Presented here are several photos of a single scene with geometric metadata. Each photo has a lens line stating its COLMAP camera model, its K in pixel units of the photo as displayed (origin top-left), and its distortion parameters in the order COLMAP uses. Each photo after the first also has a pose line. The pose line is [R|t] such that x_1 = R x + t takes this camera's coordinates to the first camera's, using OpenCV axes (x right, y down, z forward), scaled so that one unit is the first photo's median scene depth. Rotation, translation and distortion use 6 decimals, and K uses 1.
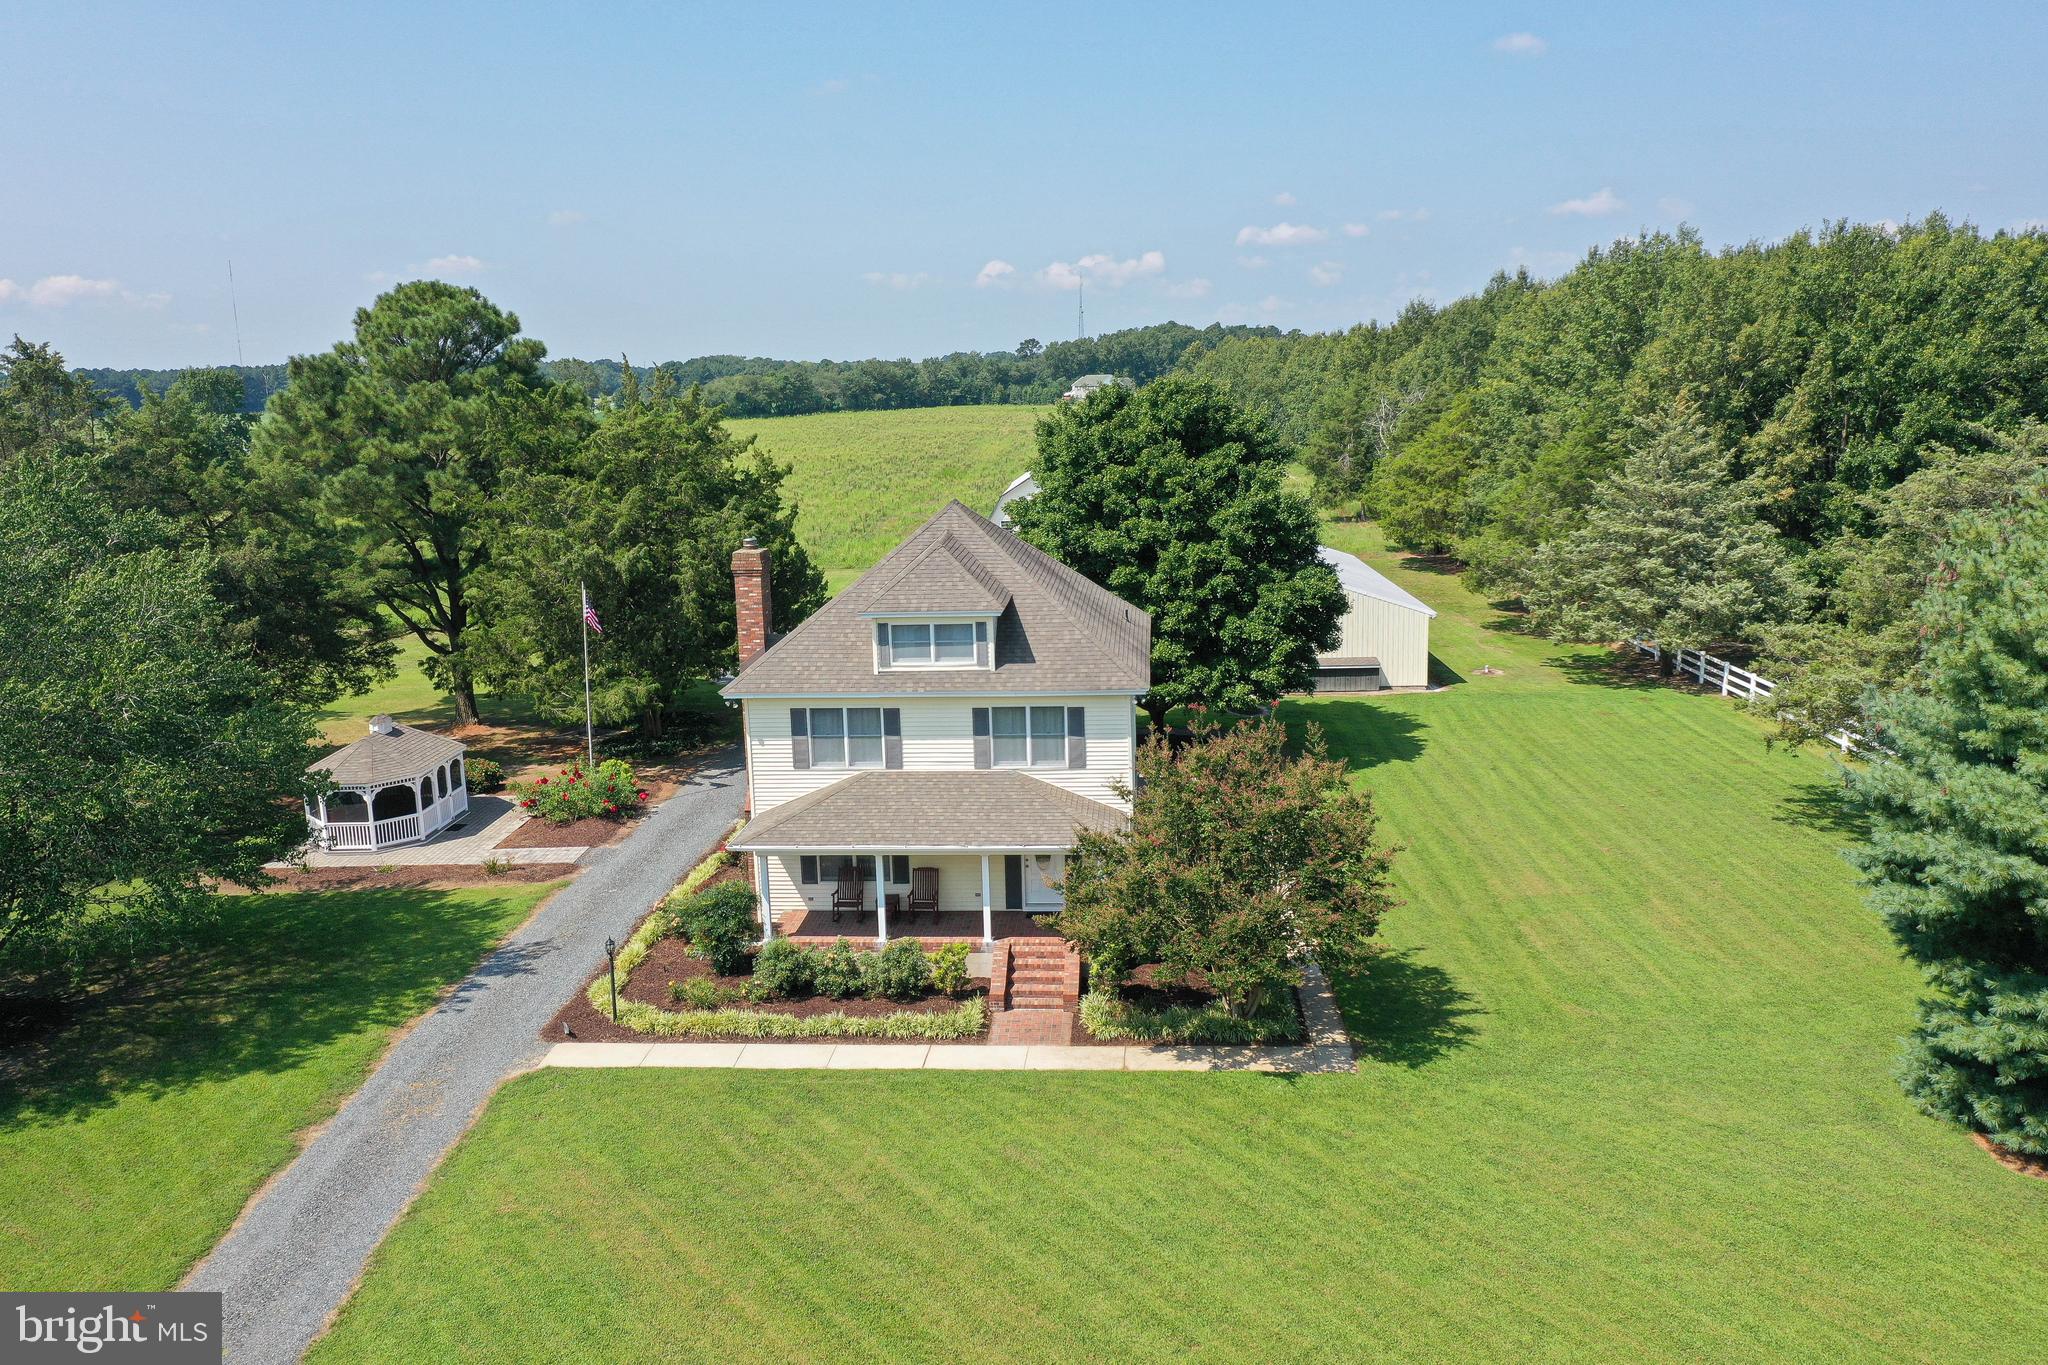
lens RADIAL K [[1627.5, 0, 1024.0], [0, 1627.5, 682.5], [0, 0, 1]] dist [0.015766, 0.008908]
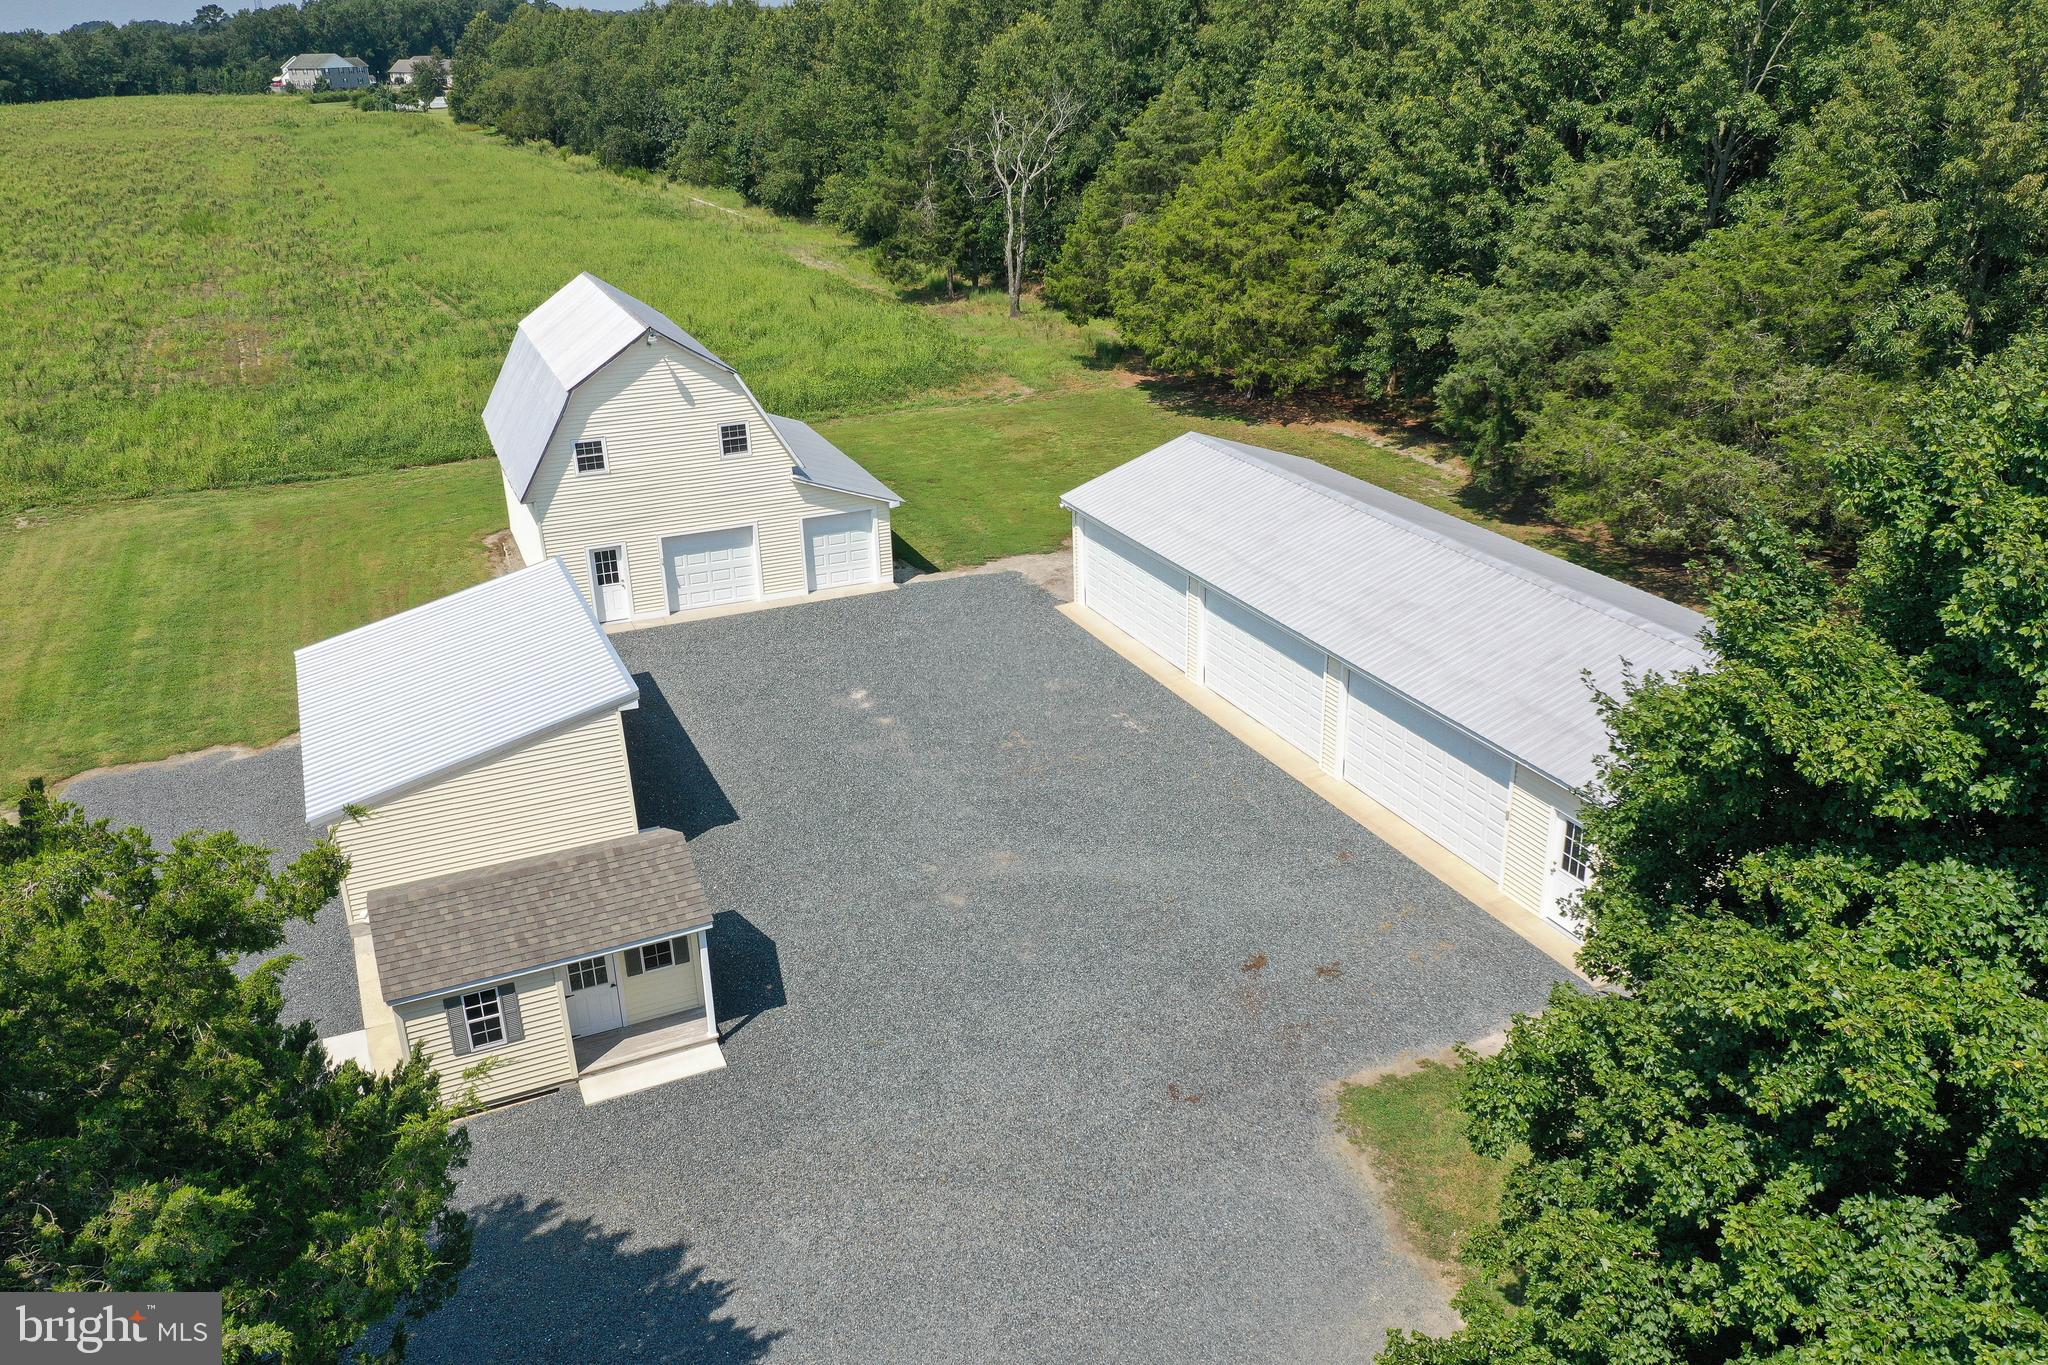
lens RADIAL K [[1627.5, 0, 1024.0], [0, 1627.5, 682.5], [0, 0, 1]] dist [0.015766, 0.008908]
pose [[0.901439, -0.160916, 0.401888, -0.229352], [0.085211, 0.976141, 0.199717, -0.280940], [-0.424437, -0.145787, 0.893644, 1.331629]]
